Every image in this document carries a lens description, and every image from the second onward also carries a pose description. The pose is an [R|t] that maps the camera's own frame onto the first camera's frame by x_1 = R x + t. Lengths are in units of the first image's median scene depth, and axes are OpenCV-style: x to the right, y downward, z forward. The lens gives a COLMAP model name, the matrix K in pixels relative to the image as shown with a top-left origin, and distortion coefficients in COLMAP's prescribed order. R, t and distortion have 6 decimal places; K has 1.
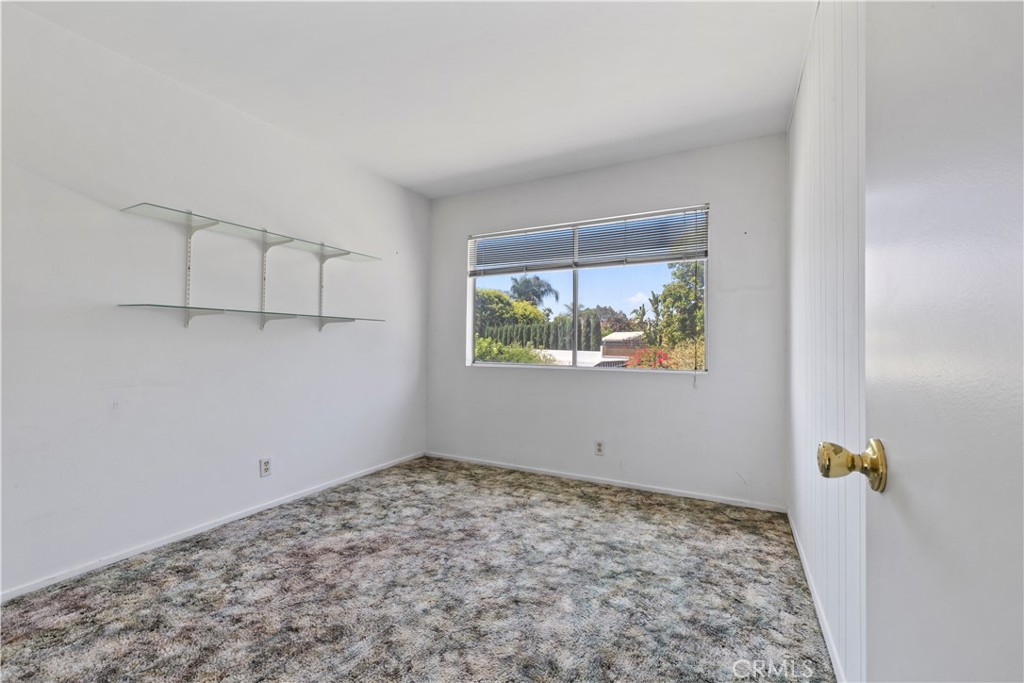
lens RADIAL K [[444.4, 0, 510.4], [0, 444.4, 361.3], [0, 0, 1]] dist [-0.001971, 0.000432]
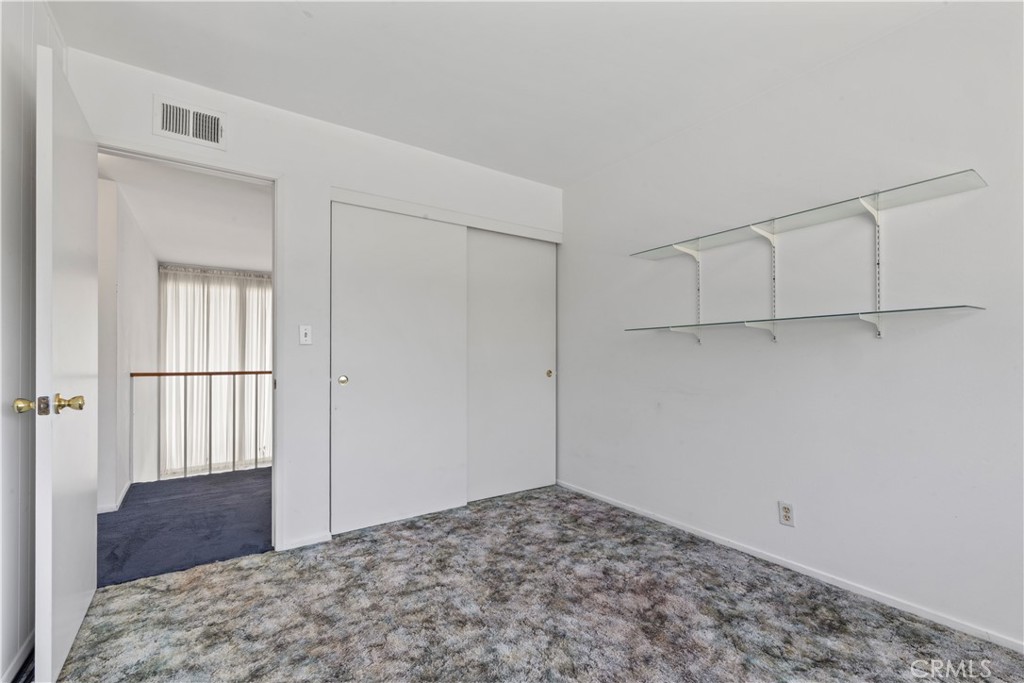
lens RADIAL K [[444.4, 0, 510.4], [0, 444.4, 361.3], [0, 0, 1]] dist [-0.001971, 0.000432]
pose [[-0.486912, -0.001884, -0.873449, 0.488771], [-0.037205, 0.999135, 0.018586, -0.038169], [0.872658, 0.041547, -0.486561, 1.209506]]
